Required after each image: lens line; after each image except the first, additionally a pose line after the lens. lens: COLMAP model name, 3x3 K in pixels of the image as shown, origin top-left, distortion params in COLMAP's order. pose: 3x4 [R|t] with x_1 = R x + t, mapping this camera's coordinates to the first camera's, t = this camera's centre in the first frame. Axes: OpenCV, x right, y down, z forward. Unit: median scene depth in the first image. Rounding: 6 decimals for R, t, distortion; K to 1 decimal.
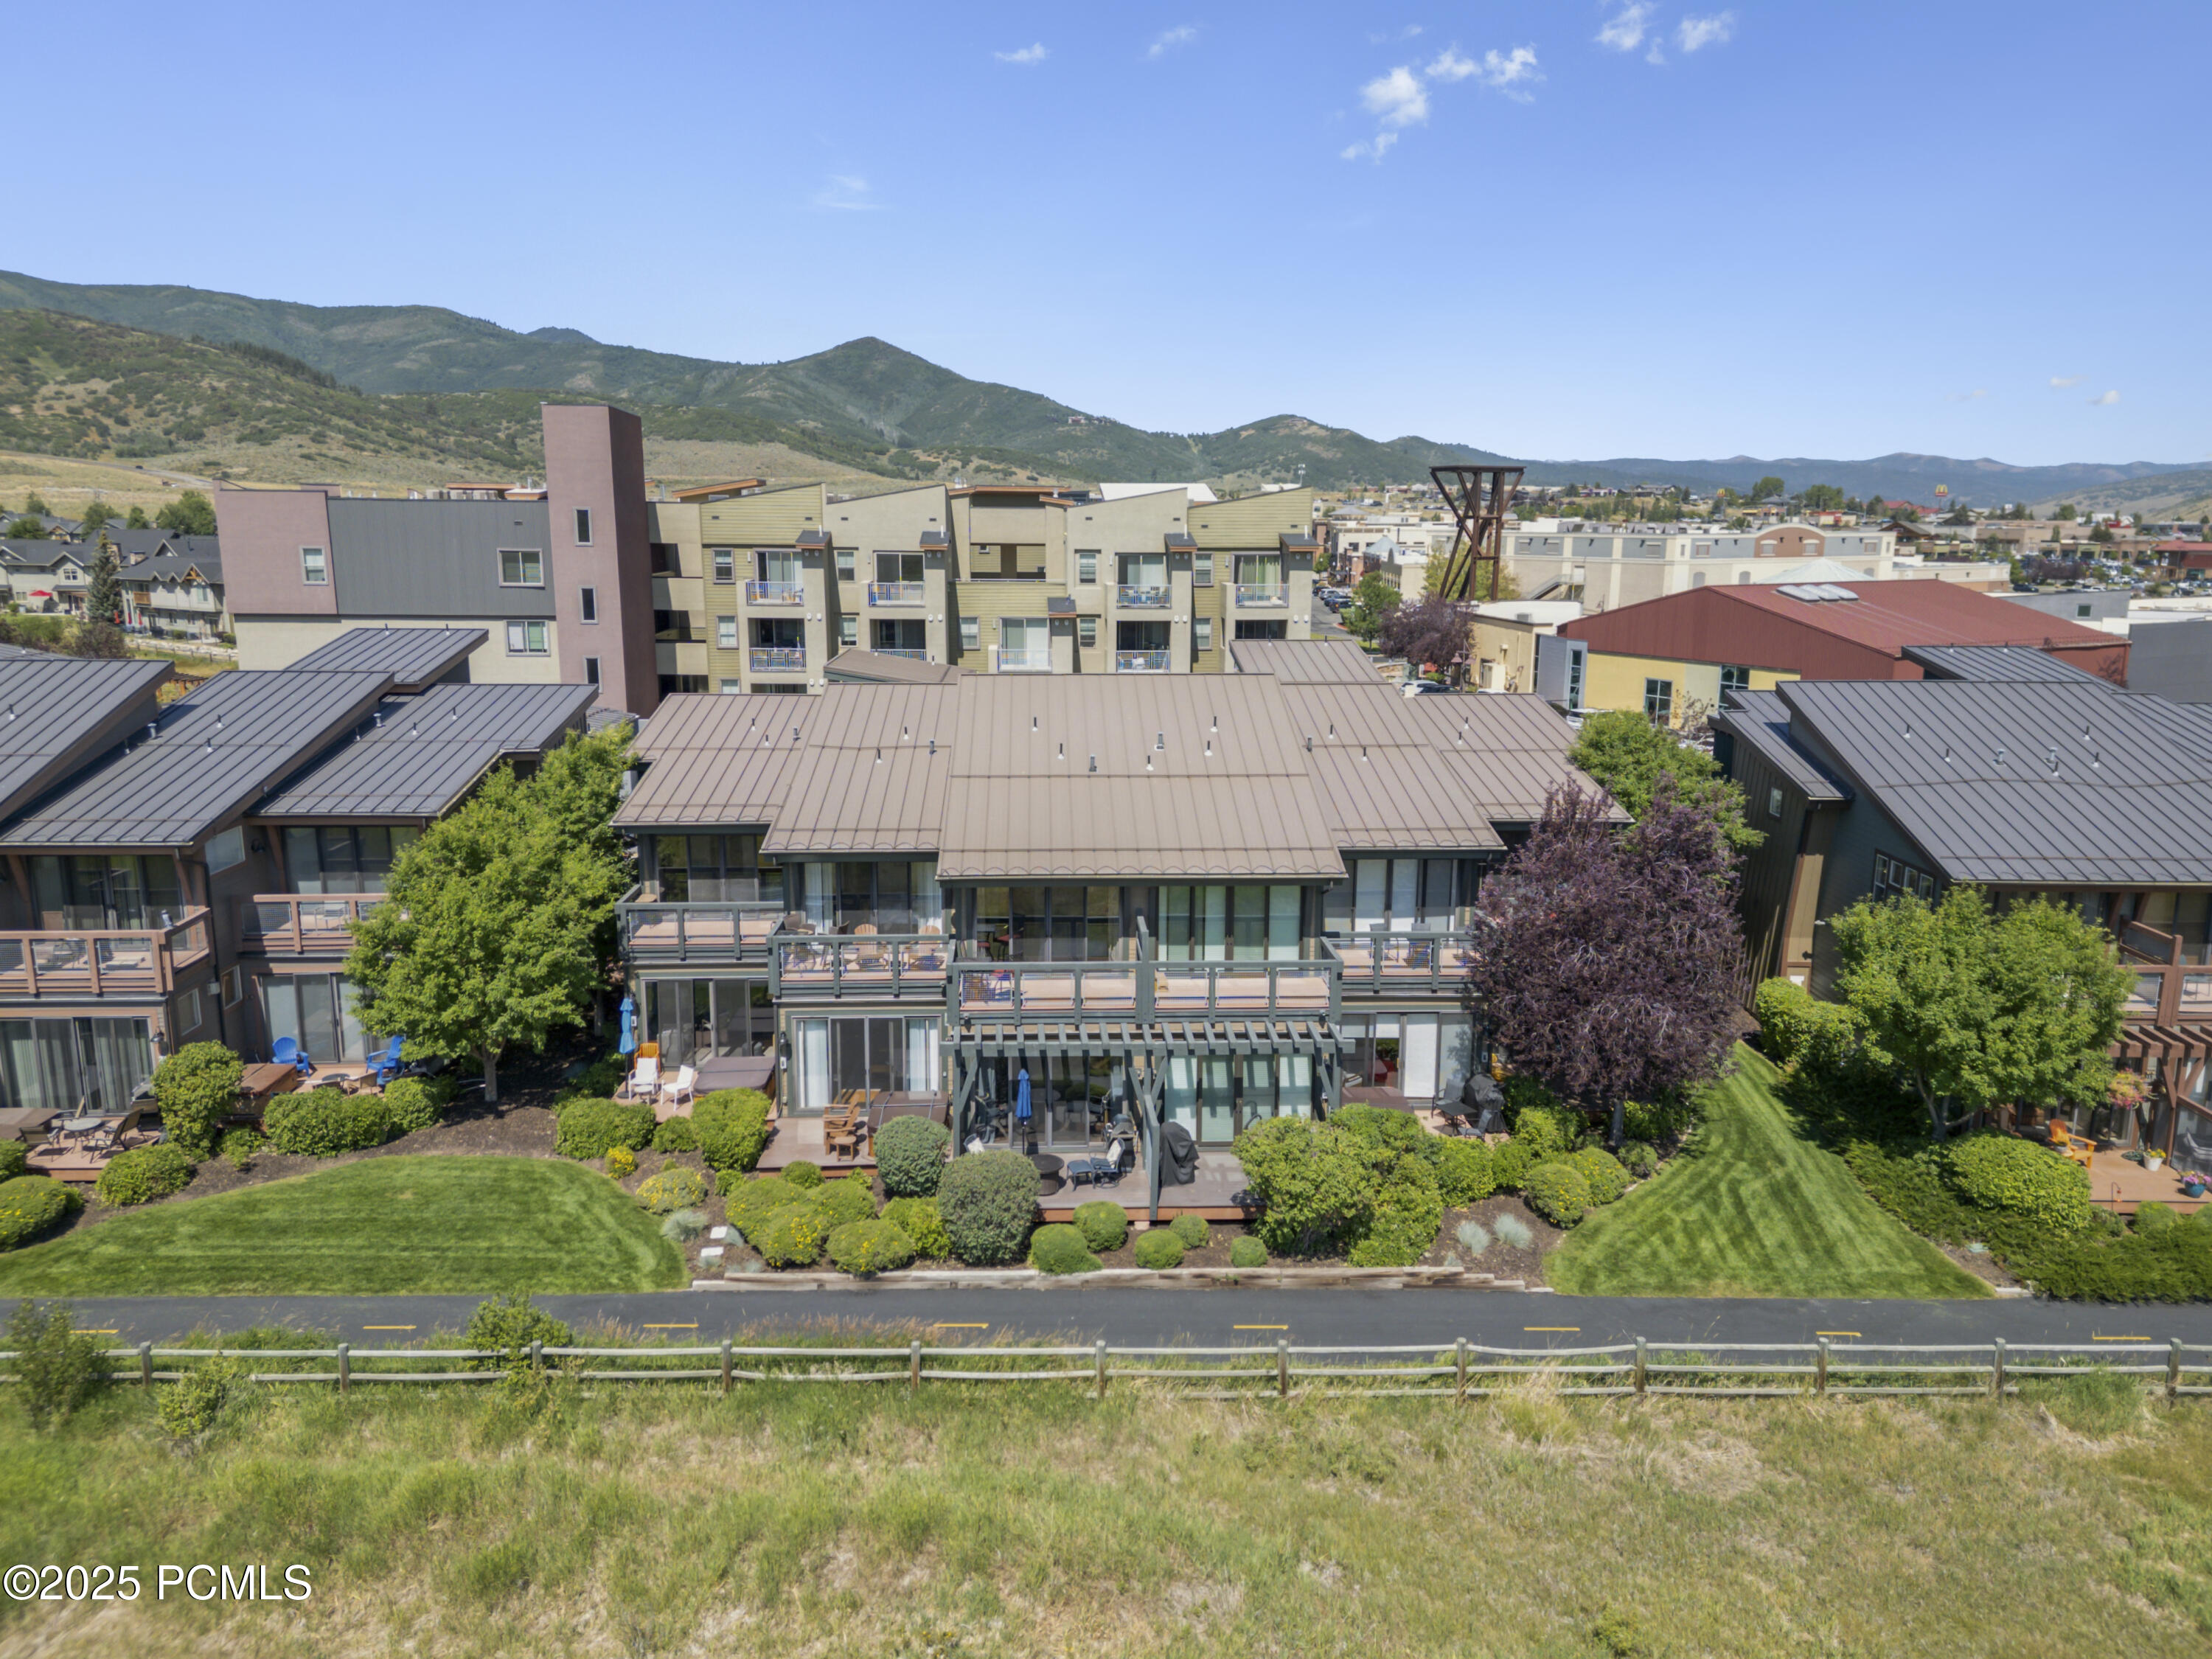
lens RADIAL K [[1566.7, 0, 1106.0], [0, 1566.7, 829.5], [0, 0, 1]] dist [0.081268, -0.086245]
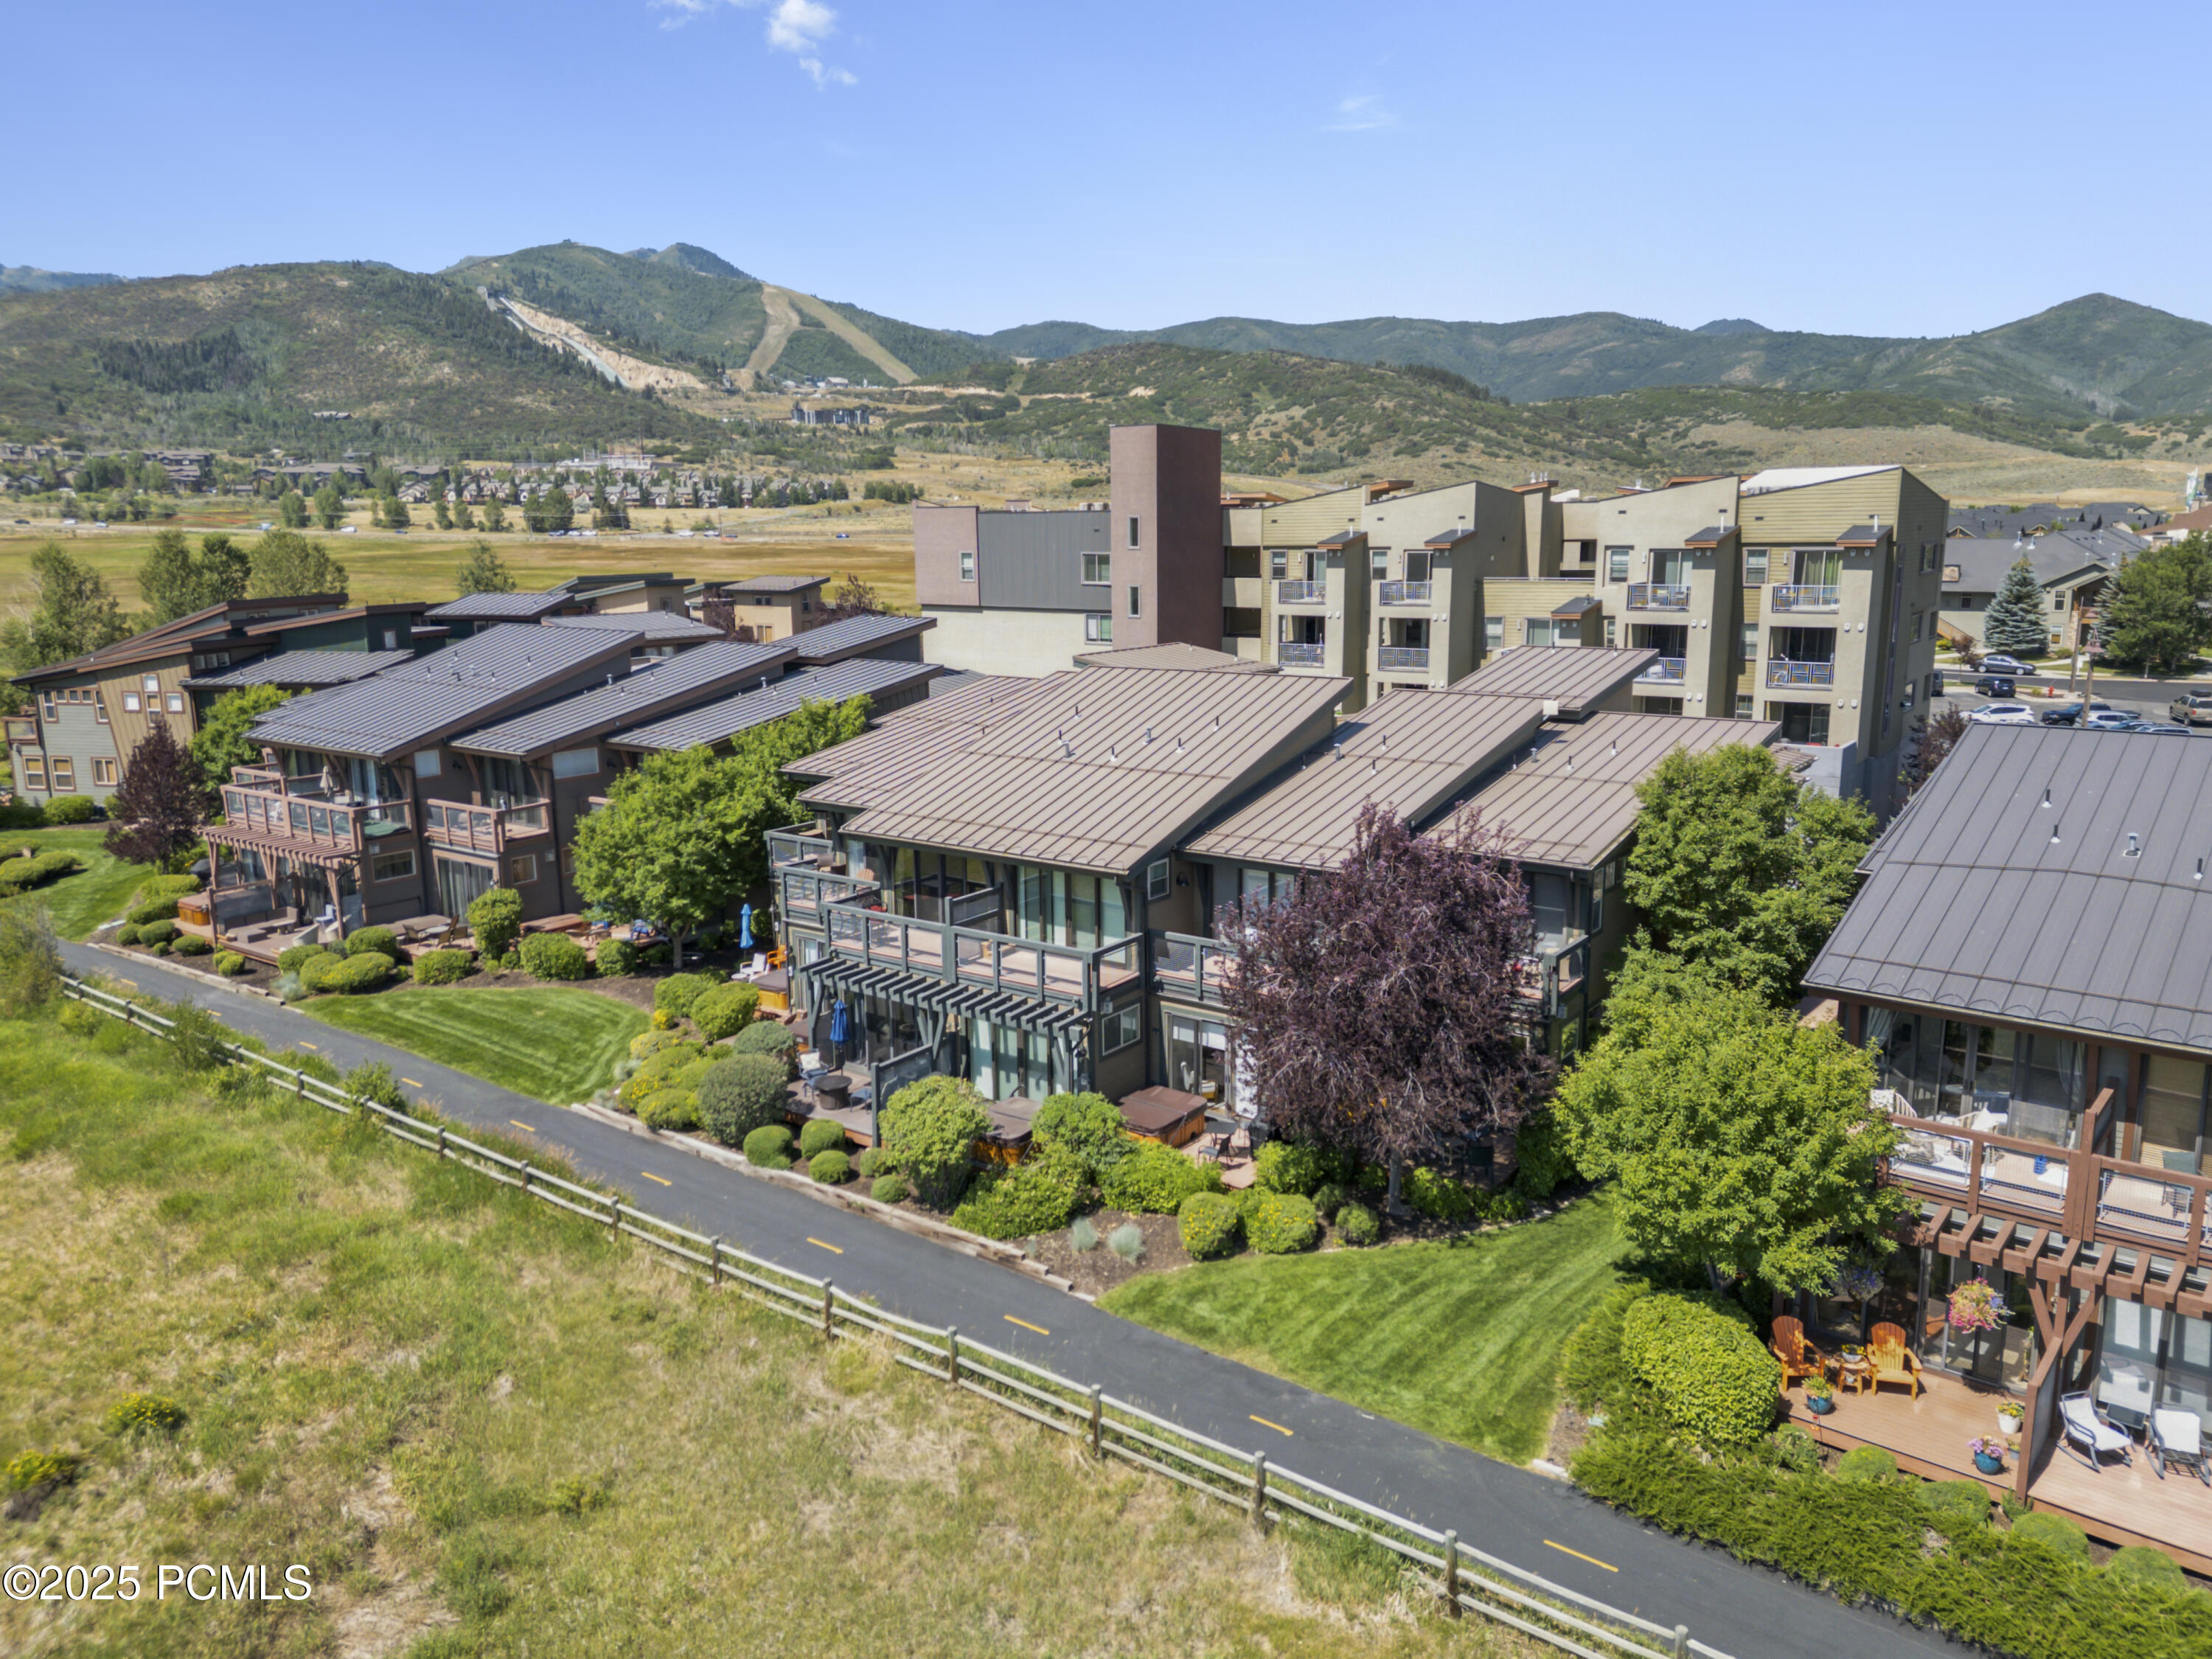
lens RADIAL K [[1595.0, 0, 1106.0], [0, 1595.0, 829.5], [0, 0, 1]] dist [0.088649, -0.107570]
pose [[0.775234, 0.106122, -0.622696, 0.737623], [-0.107482, 0.993572, 0.035517, -0.031438], [0.622463, 0.039394, 0.781658, 0.175443]]
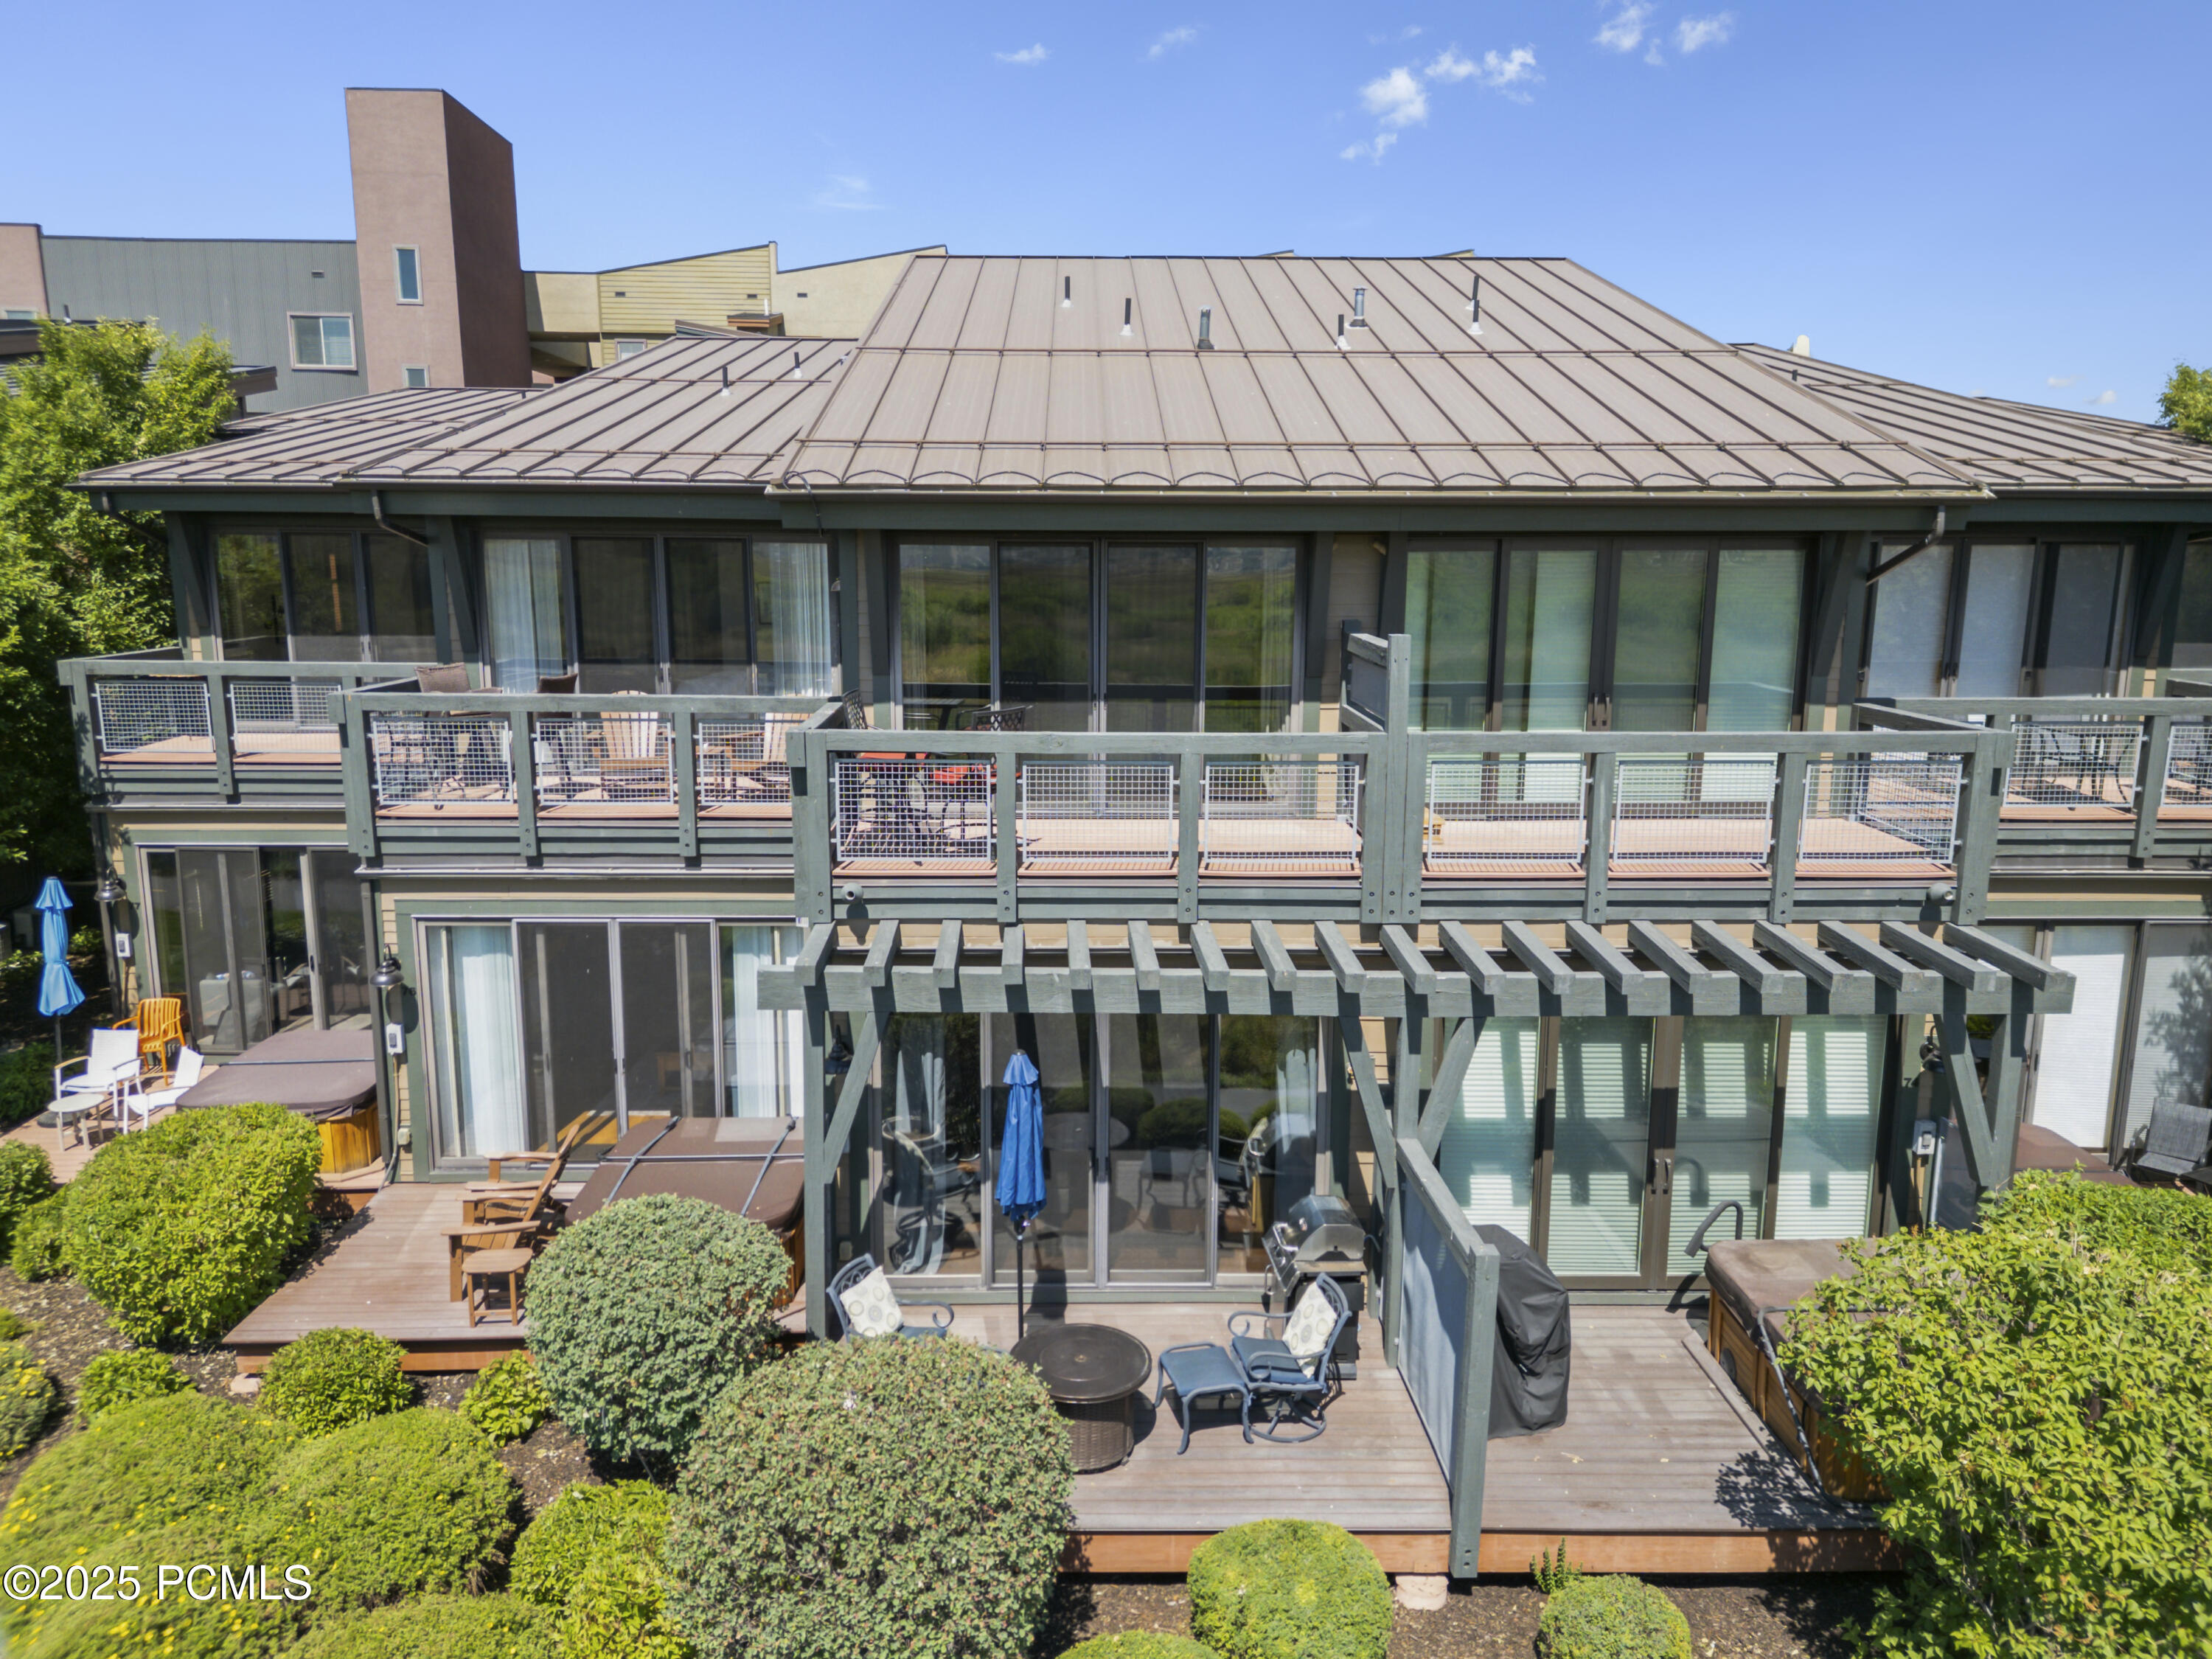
lens RADIAL K [[1566.7, 0, 1106.0], [0, 1566.7, 829.5], [0, 0, 1]] dist [0.081268, -0.086245]
pose [[0.999649, 0.005050, -0.026016, -0.024814], [-0.005442, 0.999873, -0.014990, 0.101677], [0.025937, 0.015127, 0.999549, 0.617264]]
